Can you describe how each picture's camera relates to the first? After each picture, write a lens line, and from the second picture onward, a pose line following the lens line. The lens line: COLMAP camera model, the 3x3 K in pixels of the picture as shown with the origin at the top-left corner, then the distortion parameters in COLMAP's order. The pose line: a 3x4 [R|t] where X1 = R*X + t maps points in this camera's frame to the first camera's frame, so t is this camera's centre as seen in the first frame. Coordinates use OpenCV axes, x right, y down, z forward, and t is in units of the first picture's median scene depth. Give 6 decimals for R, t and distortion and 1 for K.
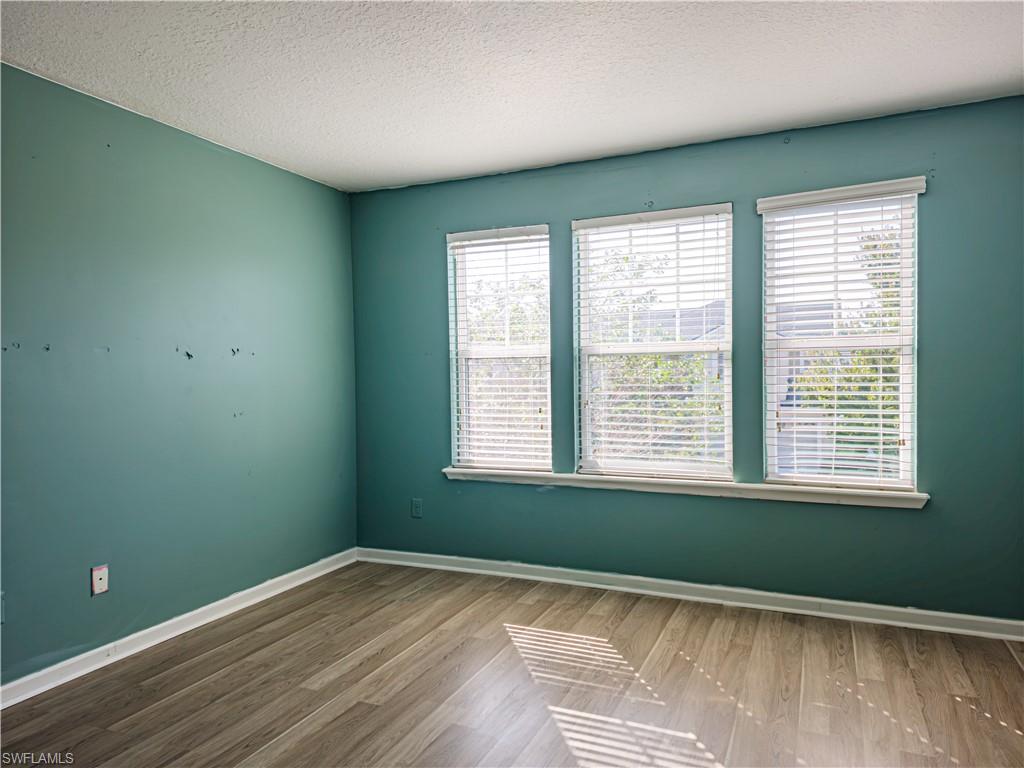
lens RADIAL K [[684.9, 0, 506.6], [0, 684.9, 373.3], [0, 0, 1]] dist [0.014268, -0.007072]
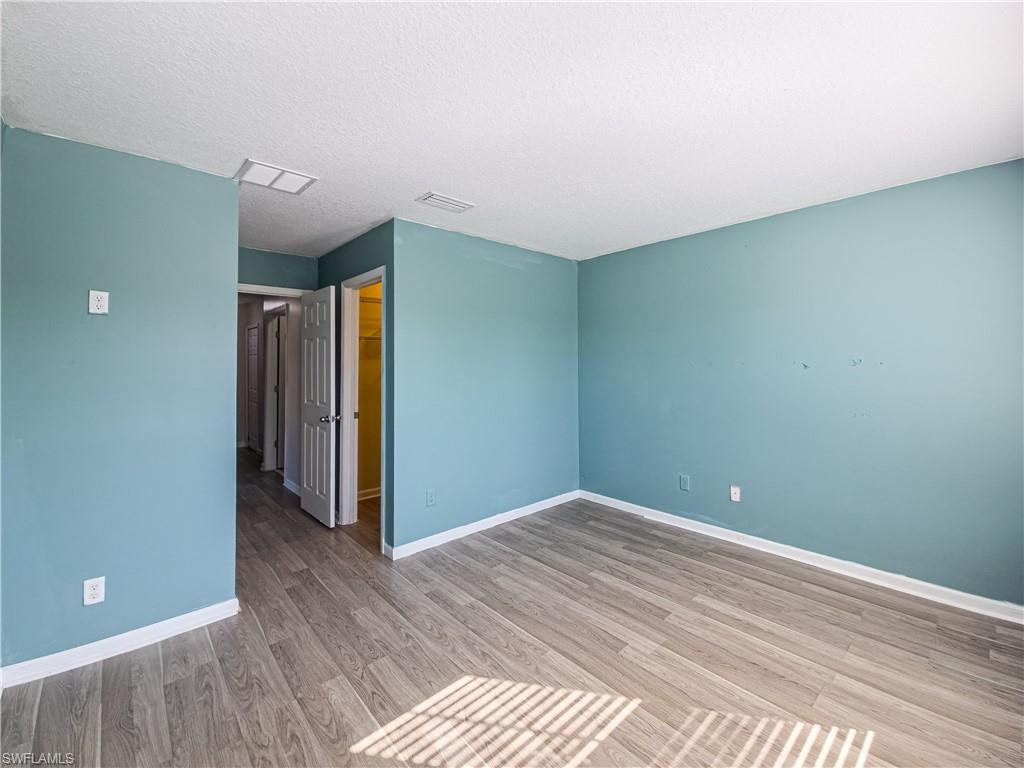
lens RADIAL K [[436.2, 0, 516.2], [0, 436.2, 382.0], [0, 0, 1]] dist [-0.002762, -0.001783]
pose [[-0.387084, 0.065437, -0.919720, 0.606286], [0.008064, 0.997681, 0.067590, -0.062851], [0.922009, 0.018746, -0.386714, 0.867833]]
